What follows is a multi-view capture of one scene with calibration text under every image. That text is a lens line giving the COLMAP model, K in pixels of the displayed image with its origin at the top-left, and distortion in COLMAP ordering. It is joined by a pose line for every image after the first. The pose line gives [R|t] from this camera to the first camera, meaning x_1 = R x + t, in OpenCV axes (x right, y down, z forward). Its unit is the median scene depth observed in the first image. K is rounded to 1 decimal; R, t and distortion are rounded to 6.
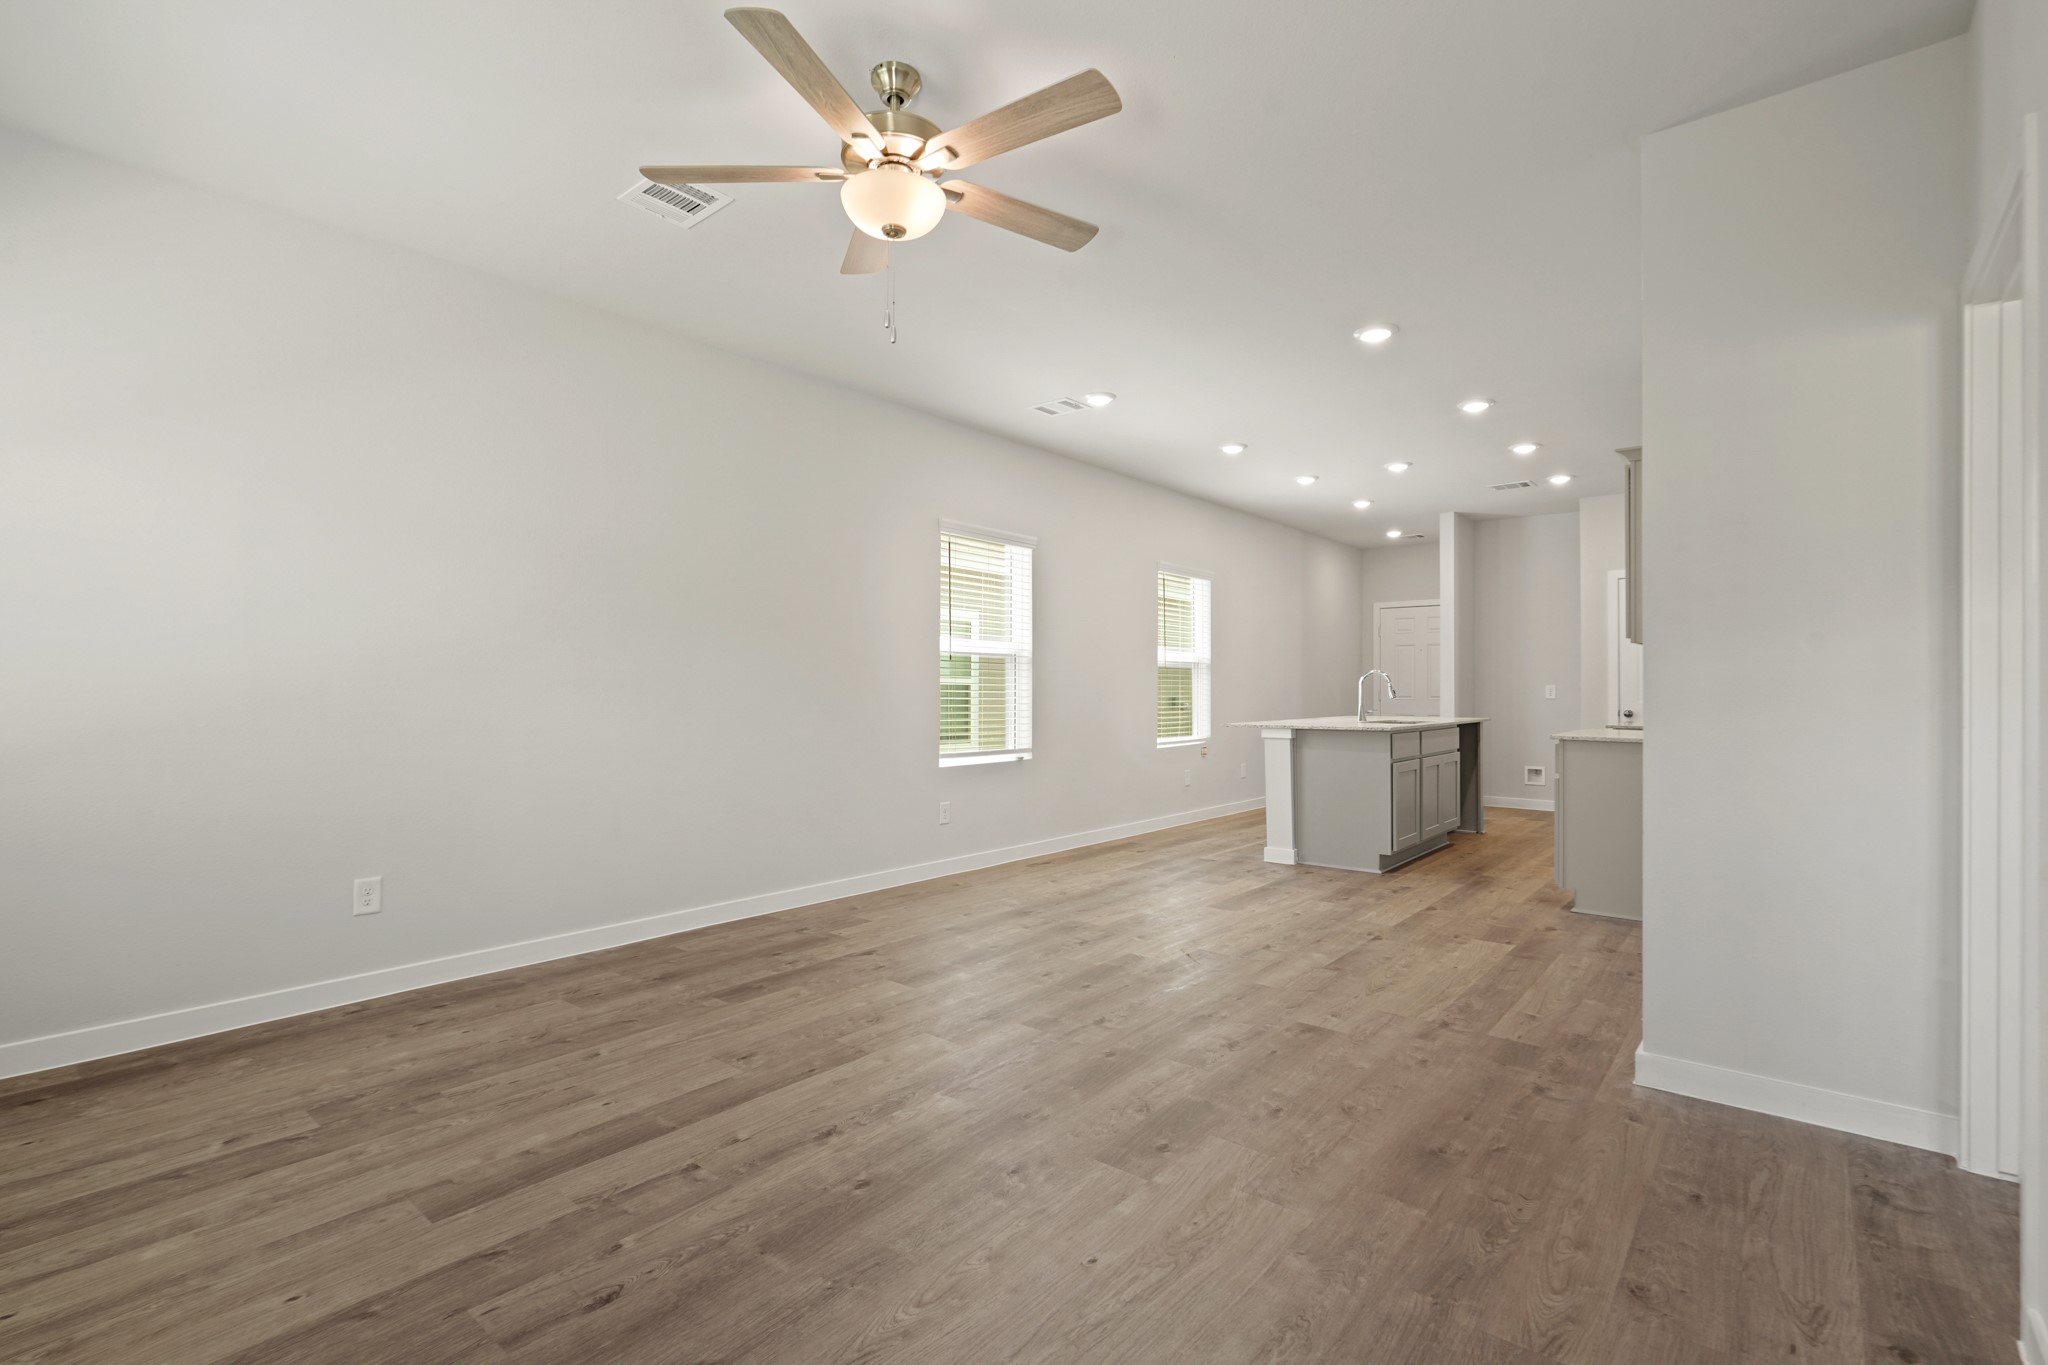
lens RADIAL K [[941.7, 0, 1017.0], [0, 941.7, 685.4], [0, 0, 1]] dist [-0.010620, 0.000228]
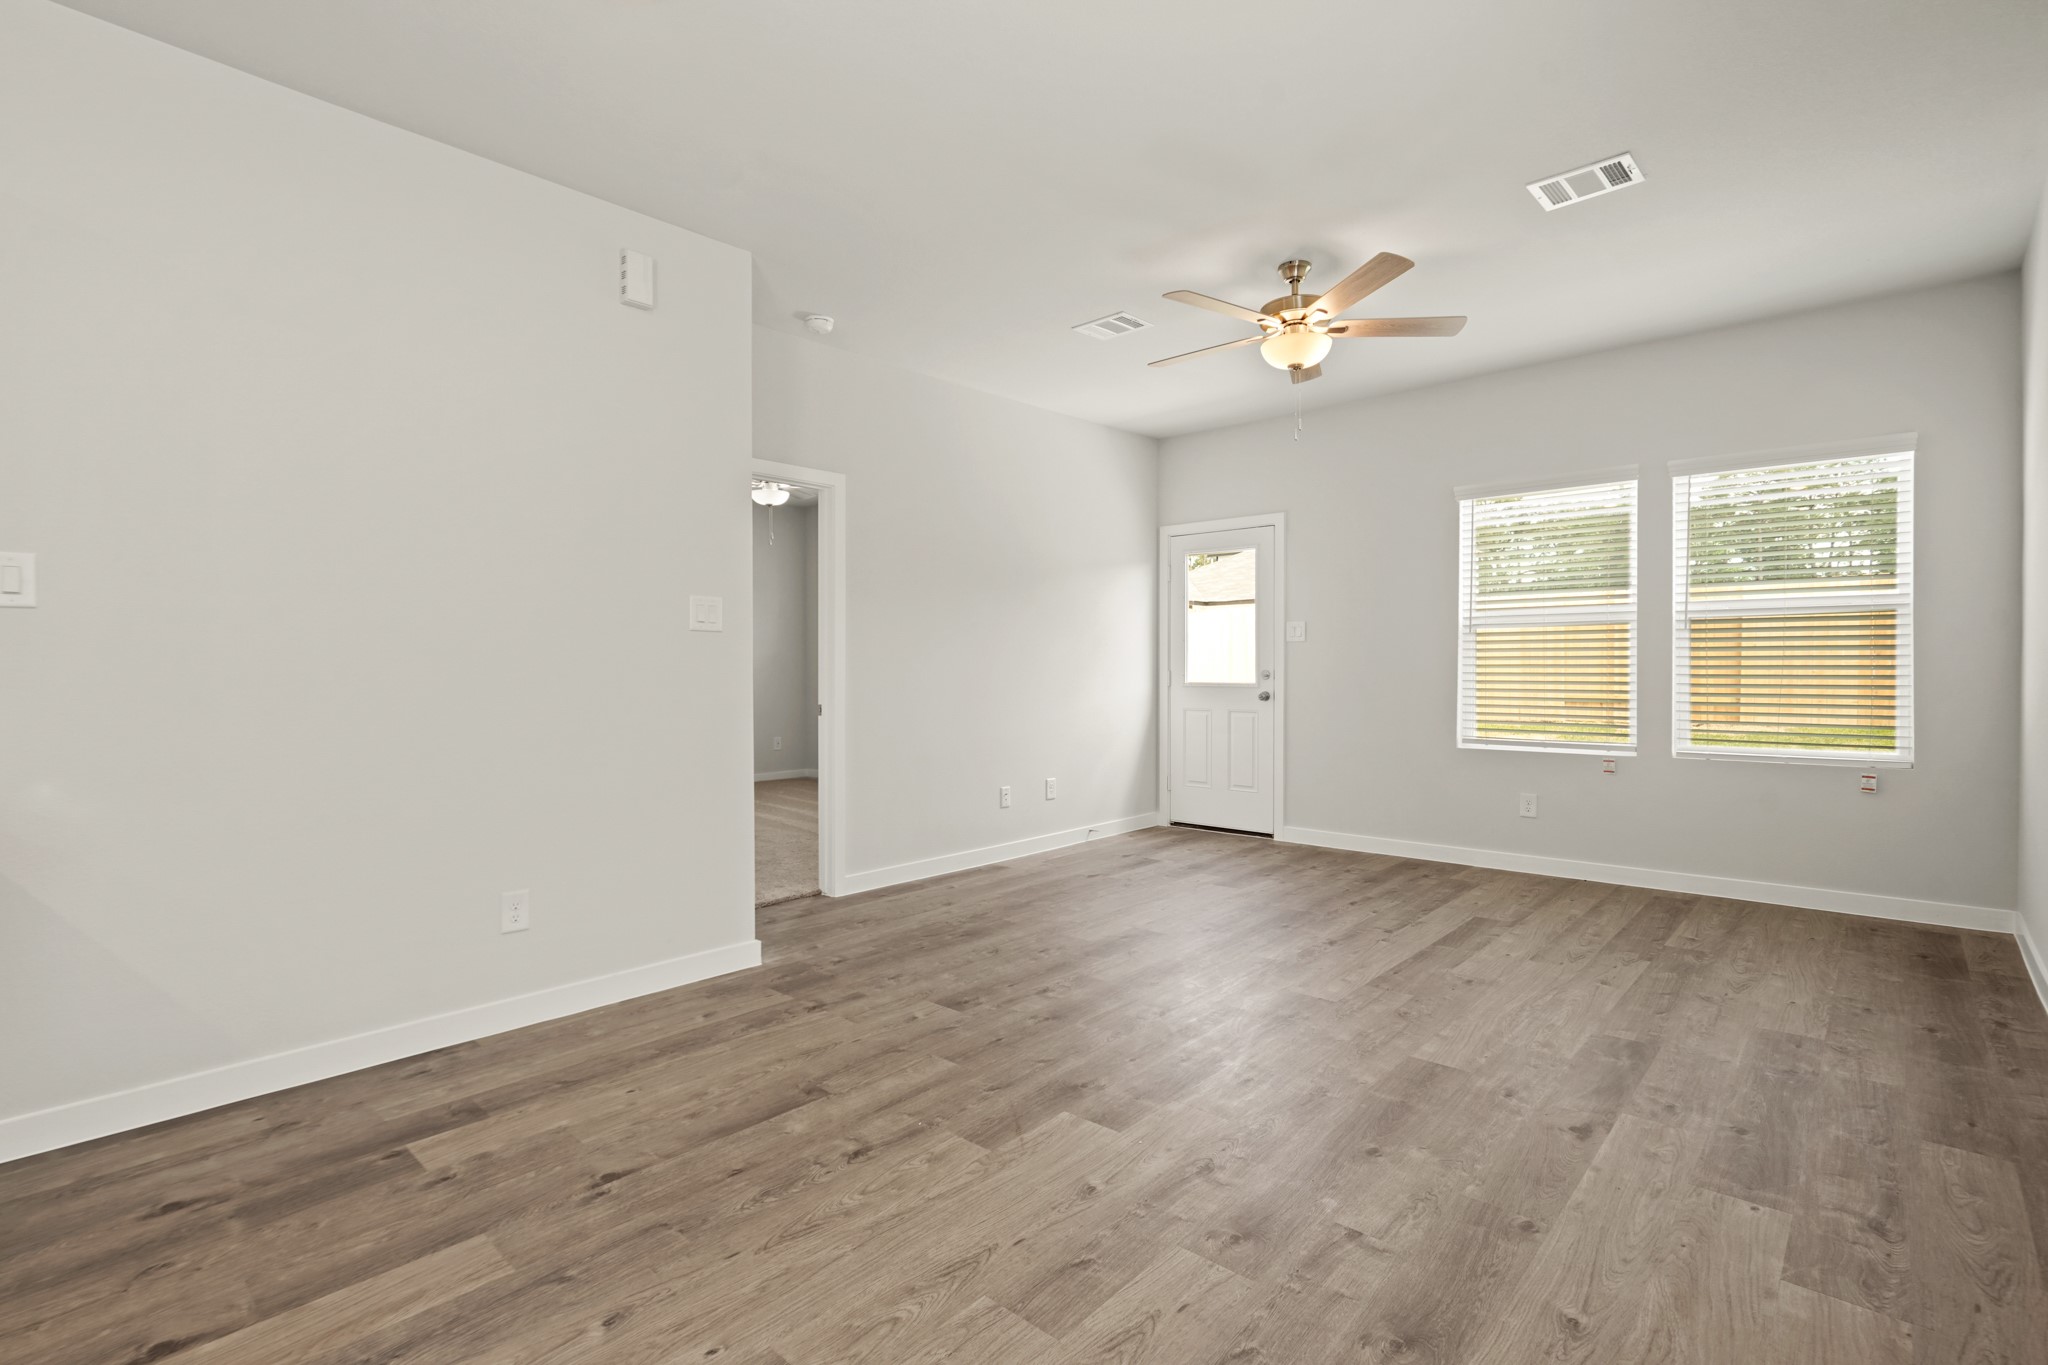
lens RADIAL K [[941.7, 0, 1017.0], [0, 941.7, 685.4], [0, 0, 1]] dist [-0.010620, 0.000228]
pose [[-0.998787, 0.004546, 0.049034, 0.195290], [0.005429, 0.999826, 0.017874, 0.003617], [-0.048944, 0.018118, -0.998637, 2.005542]]
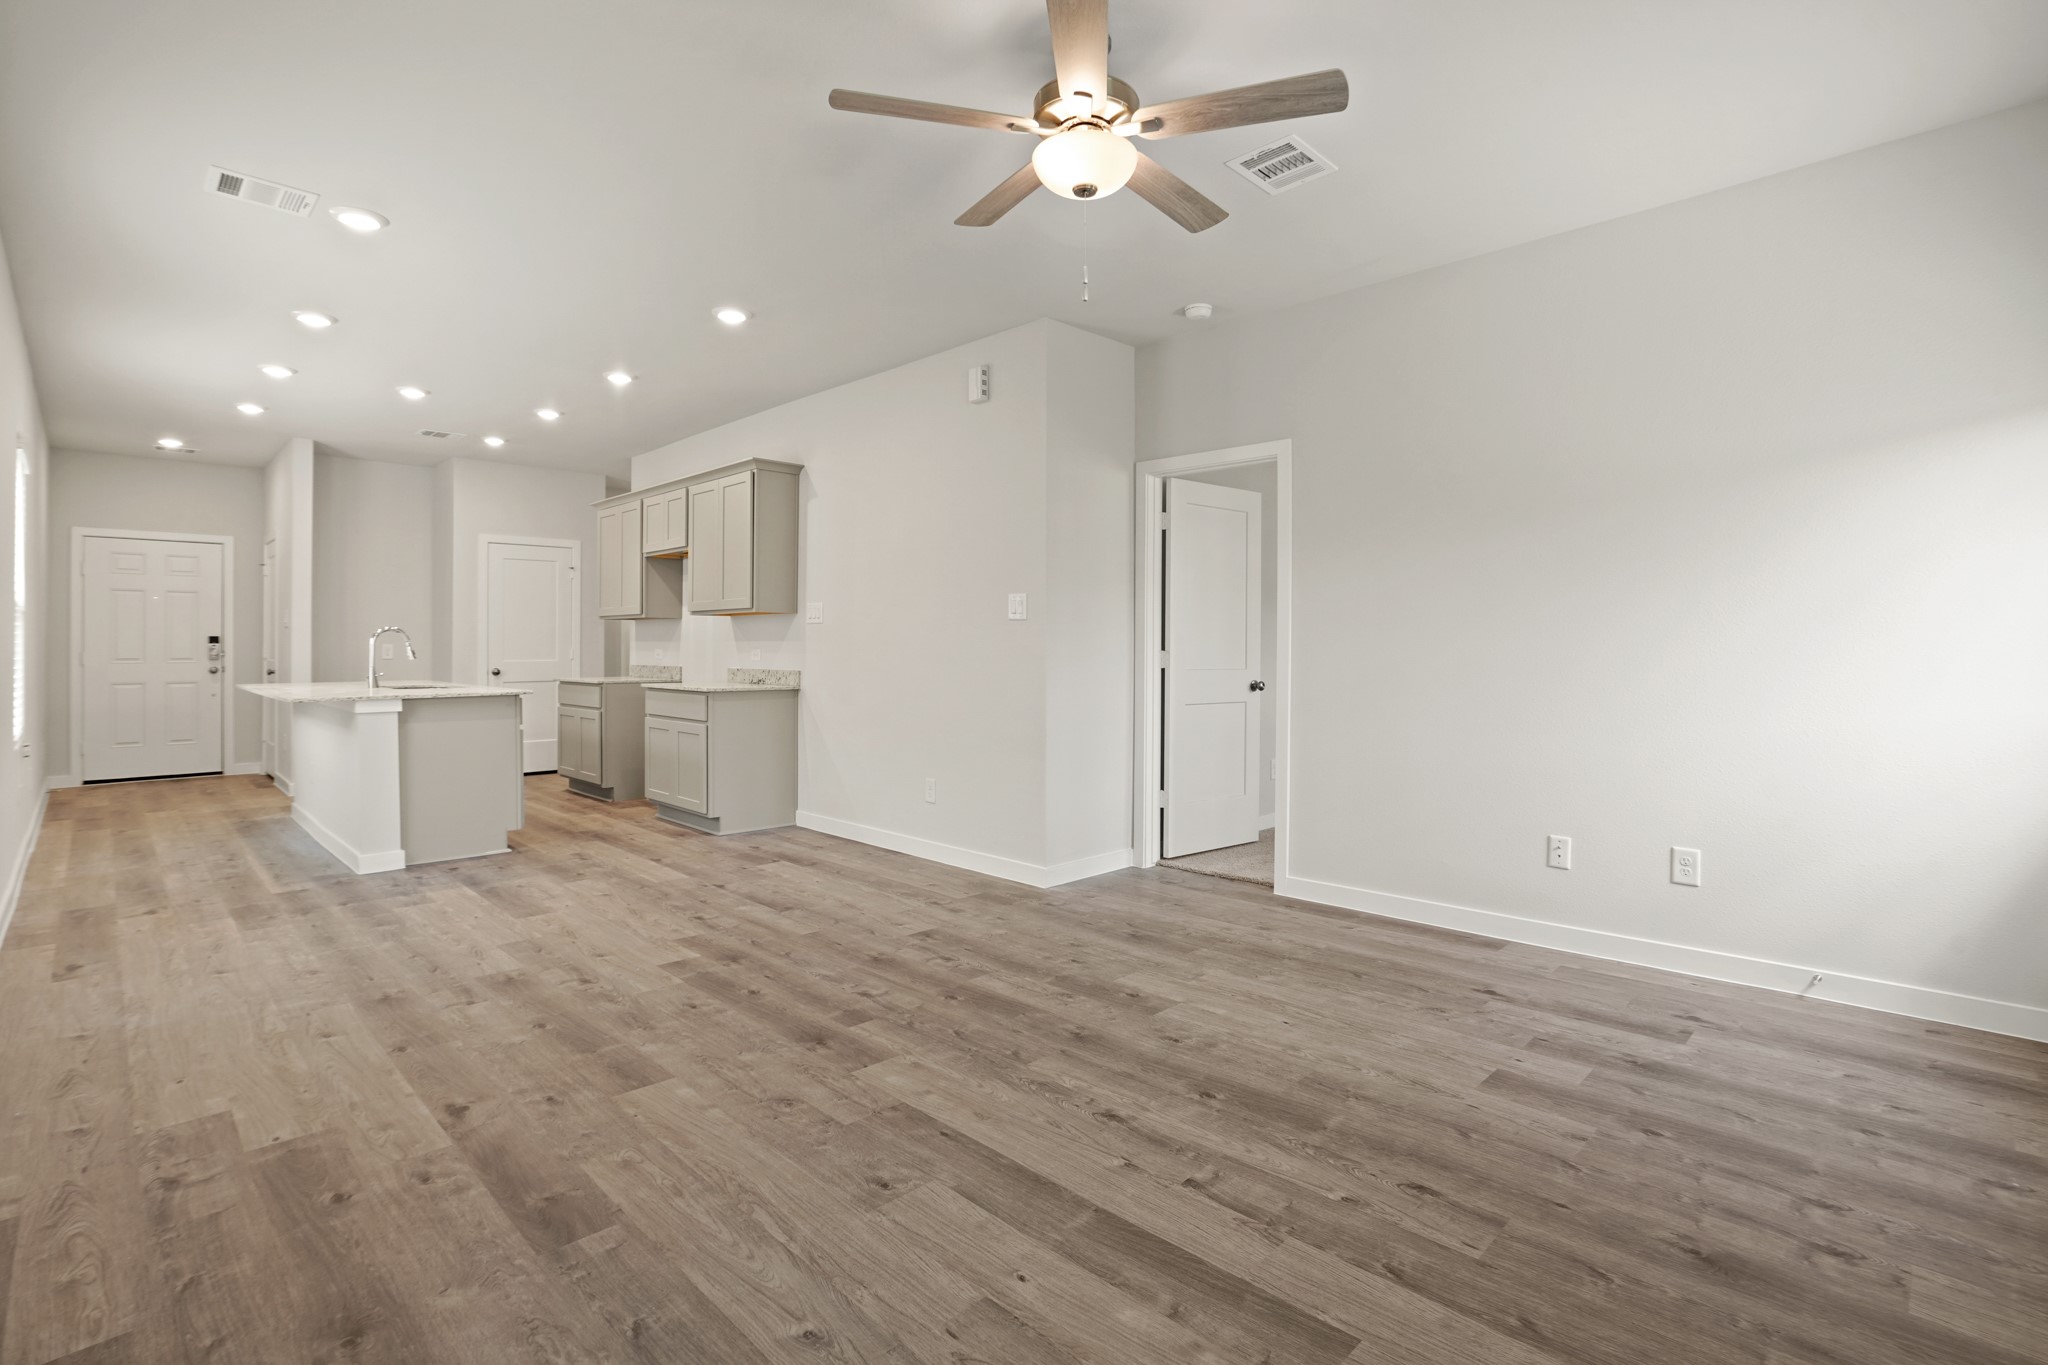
lens RADIAL K [[973.3, 0, 1038.8], [0, 973.3, 659.9], [0, 0, 1]] dist [-0.058248, 0.018430]
pose [[0.075144, -0.014647, 0.997065, -0.897330], [-0.002491, 0.999886, 0.014876, -0.000809], [-0.997170, -0.003601, 0.075099, 0.764849]]
